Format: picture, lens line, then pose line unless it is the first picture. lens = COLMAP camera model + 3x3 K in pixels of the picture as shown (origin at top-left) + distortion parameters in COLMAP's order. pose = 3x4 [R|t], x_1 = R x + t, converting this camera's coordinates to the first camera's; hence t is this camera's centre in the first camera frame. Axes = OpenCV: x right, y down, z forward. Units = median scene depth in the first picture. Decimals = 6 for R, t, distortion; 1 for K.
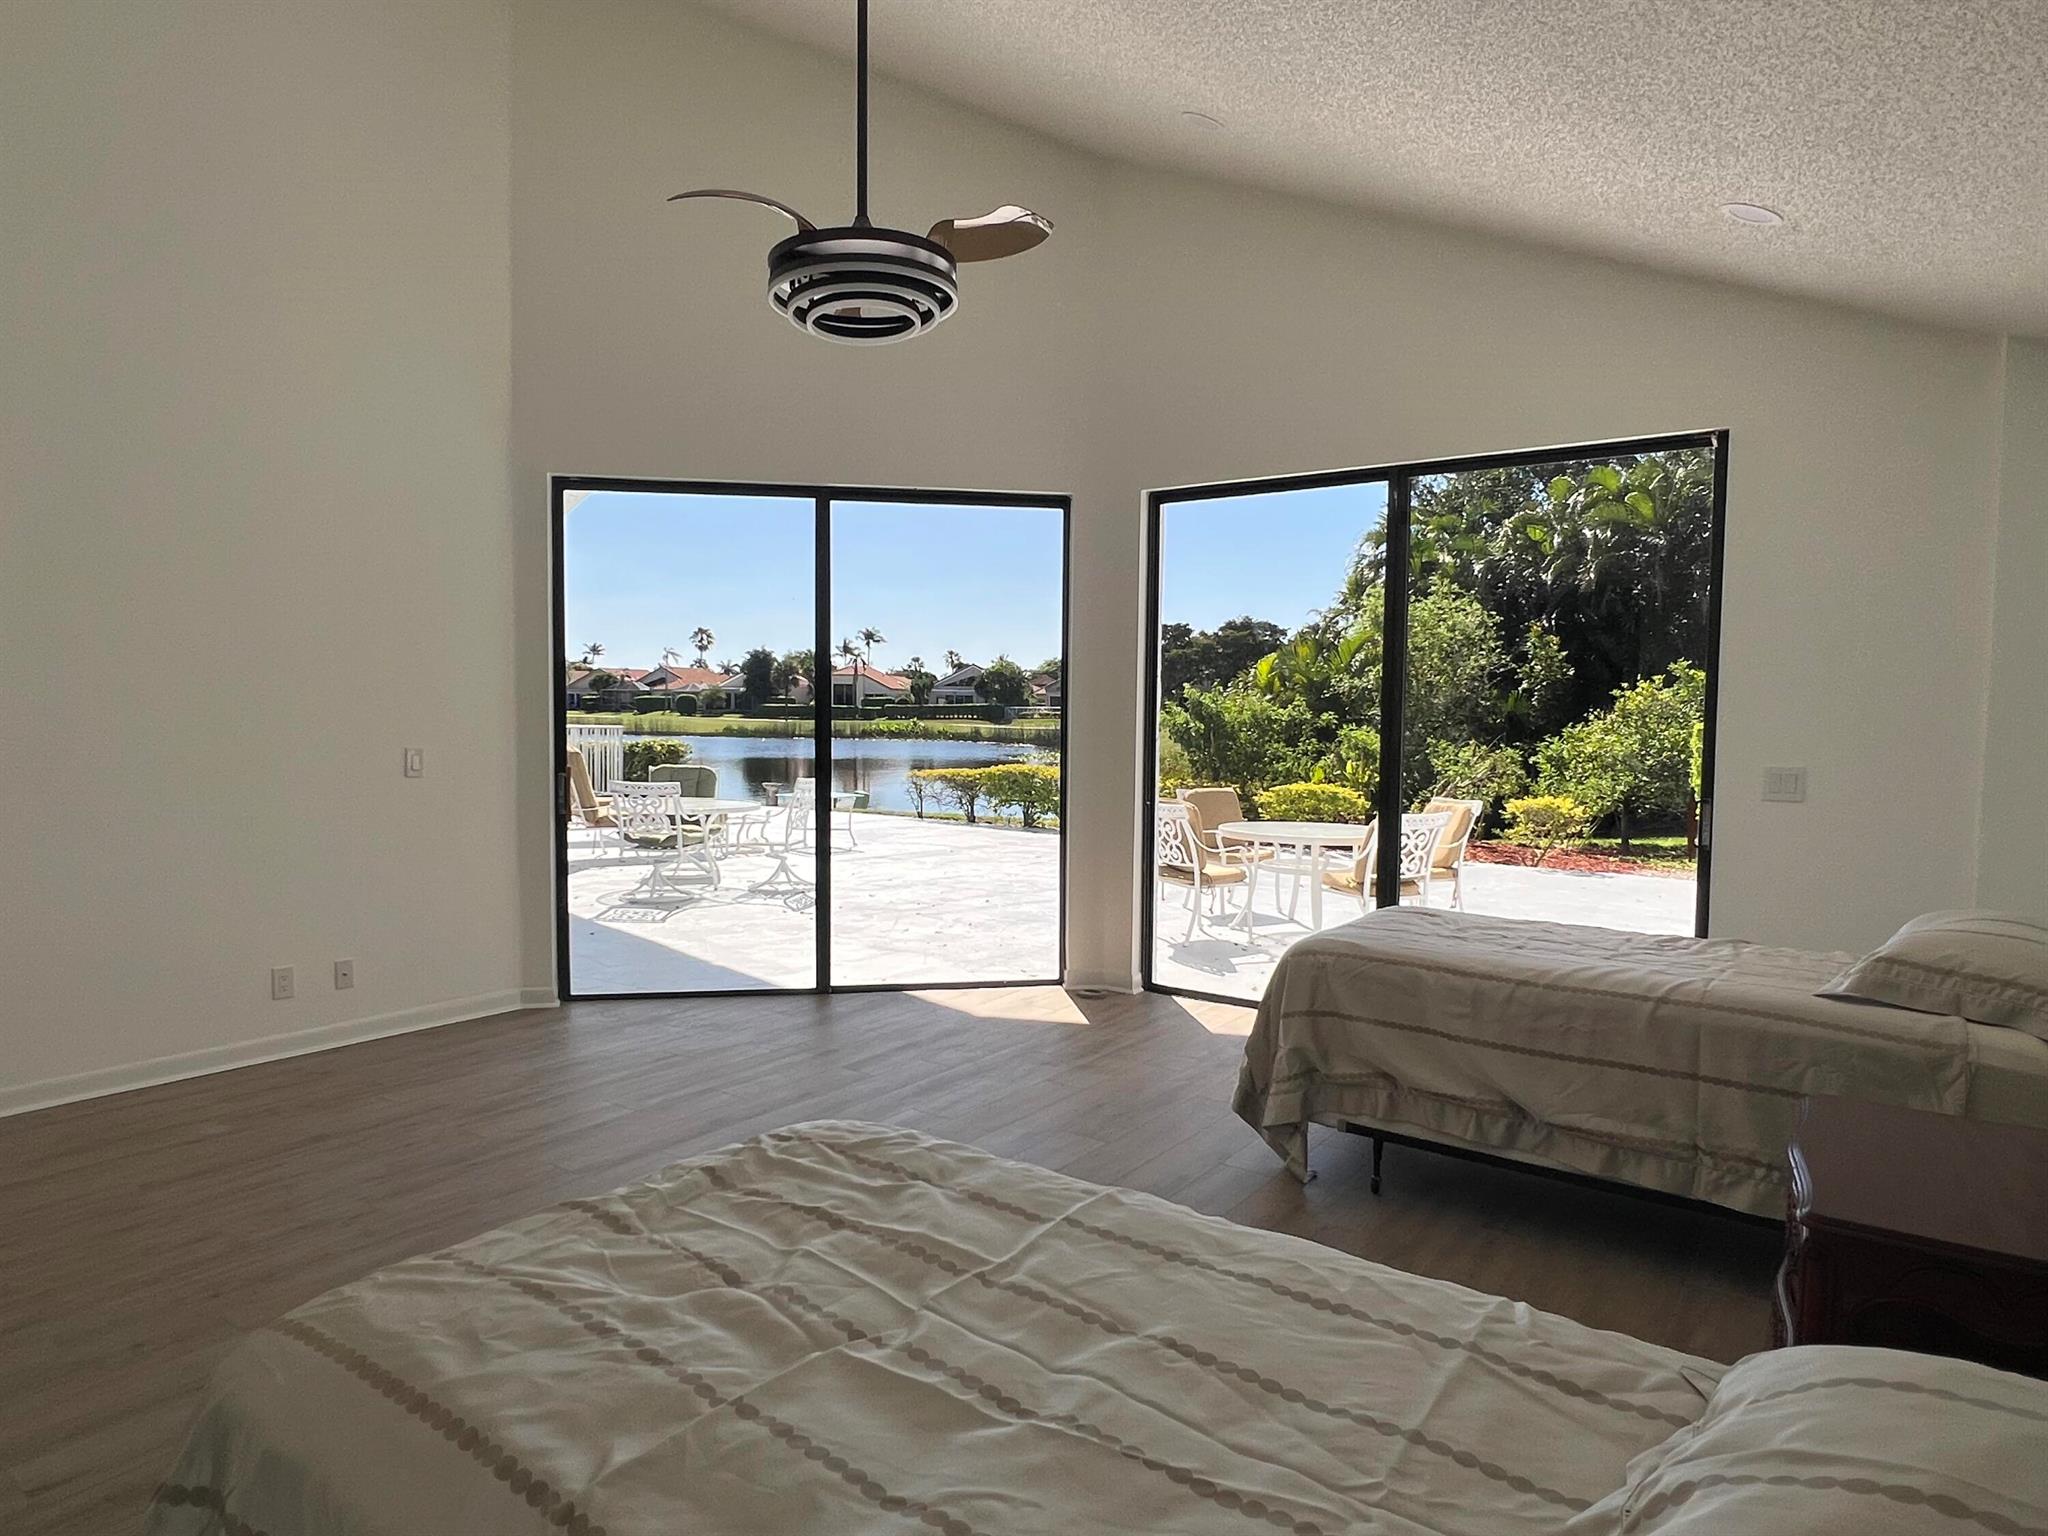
lens RADIAL K [[1207.6, 0, 1013.4], [0, 1207.6, 774.9], [0, 0, 1]] dist [-0.002664, -0.000752]
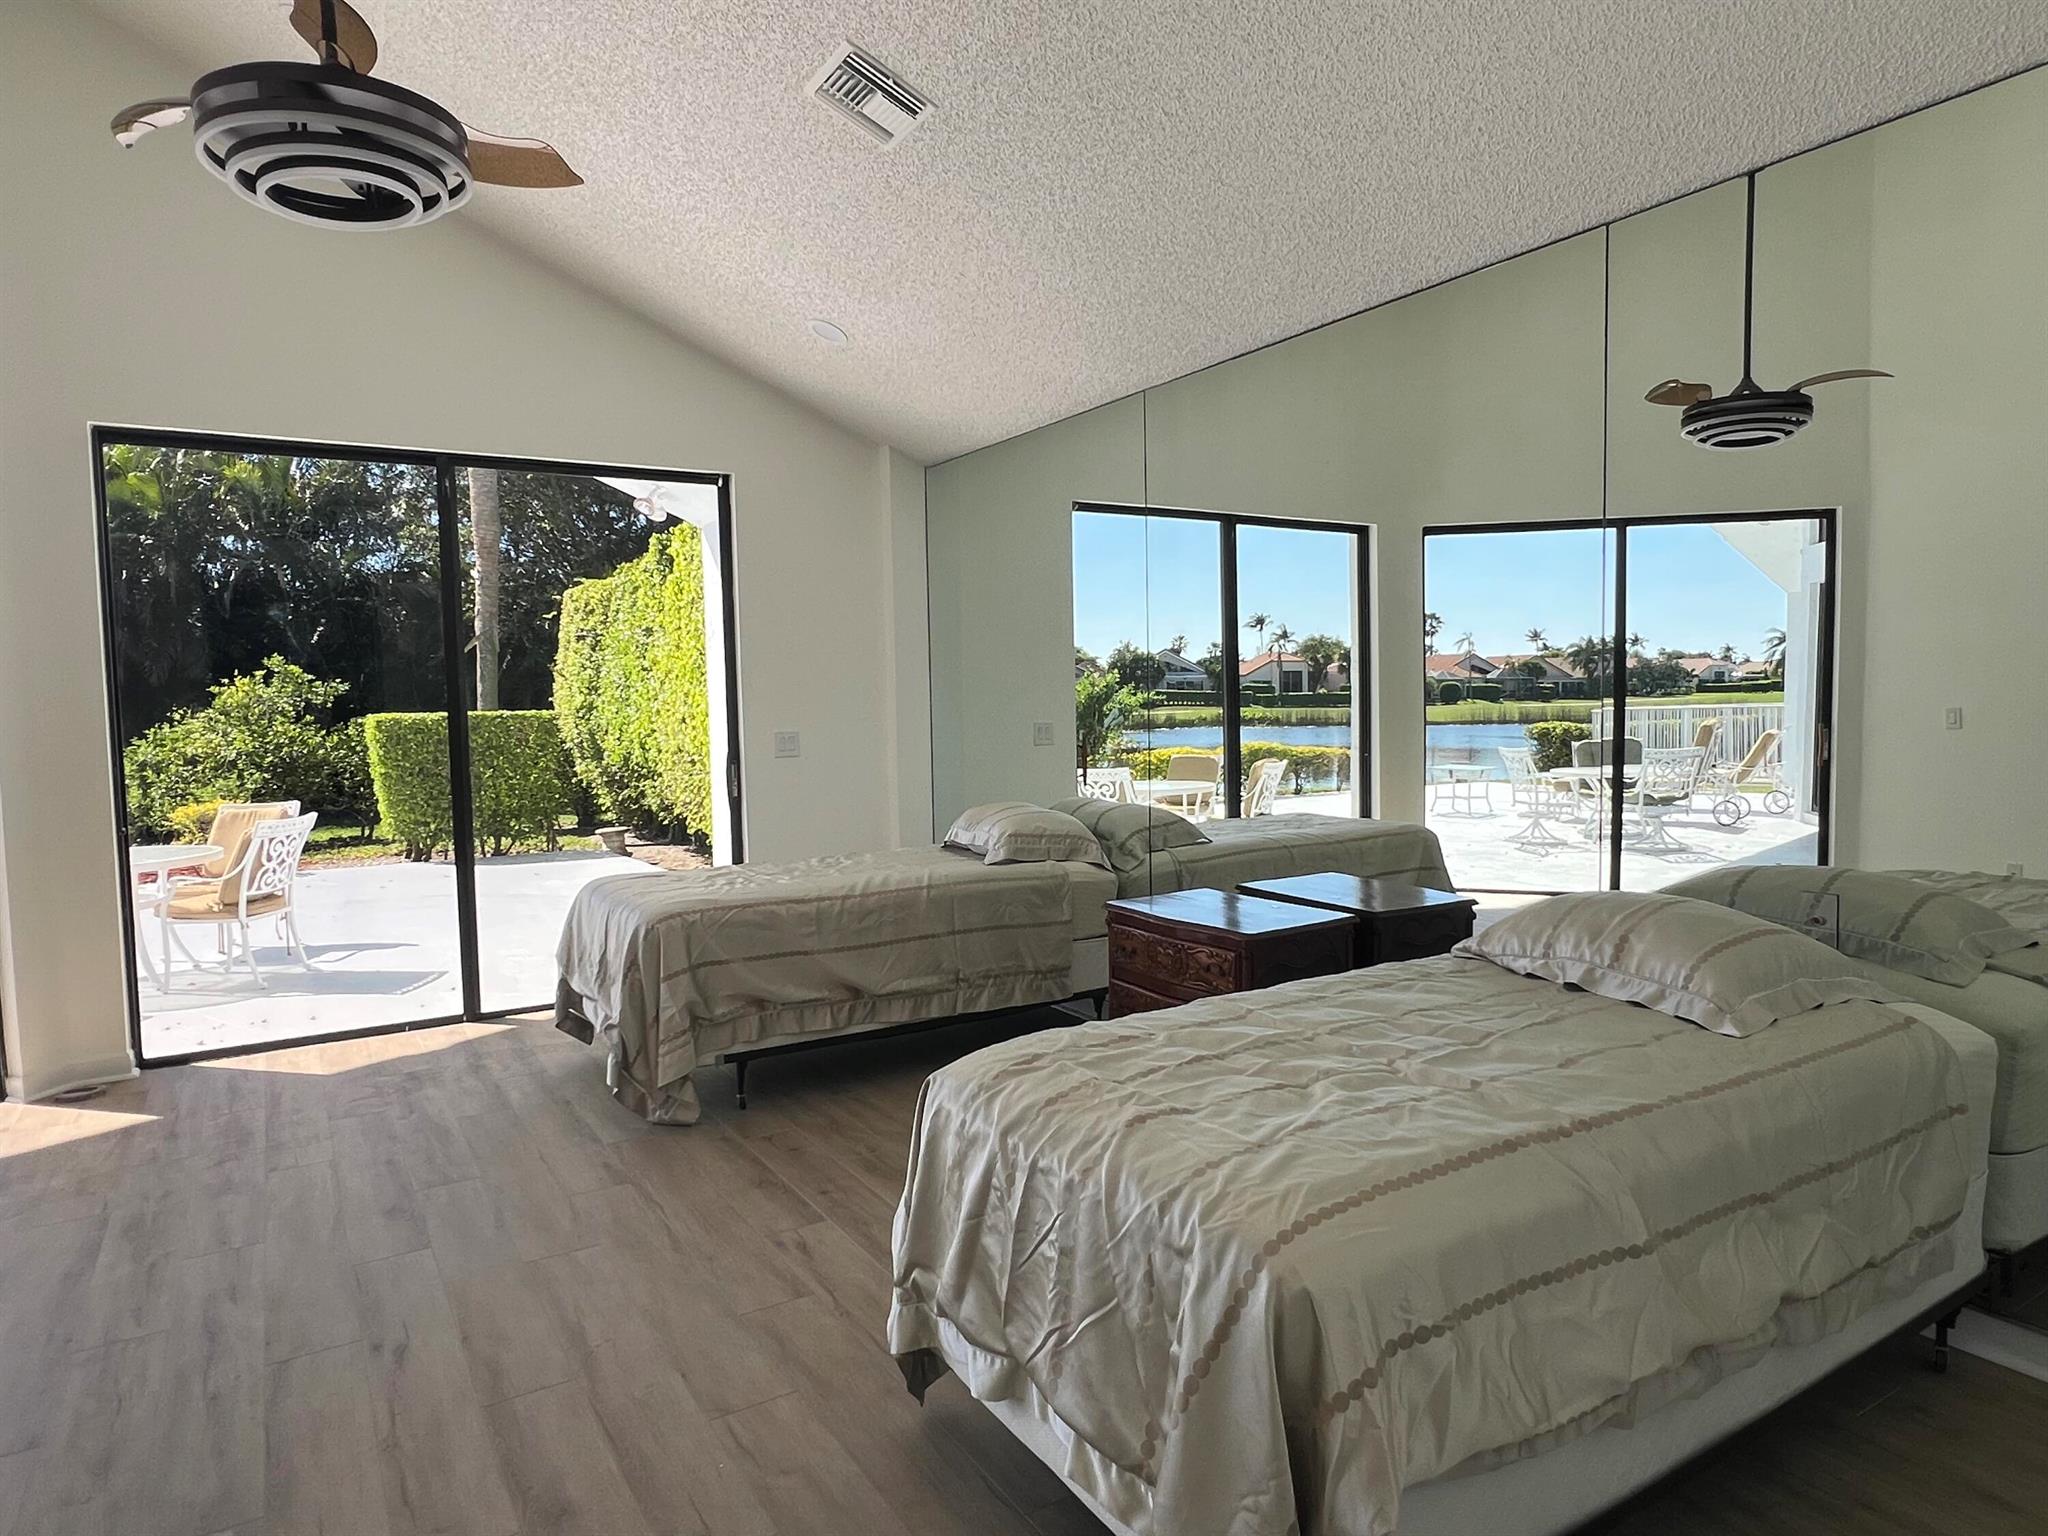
lens RADIAL K [[1207.6, 0, 1007.6], [0, 1207.6, 767.6], [0, 0, 1]] dist [-0.002664, -0.000752]
pose [[0.379857, -0.073938, 0.922085, -0.098288], [0.078456, 0.995784, 0.047527, -0.002124], [-0.921712, 0.054290, 0.384057, 0.046320]]
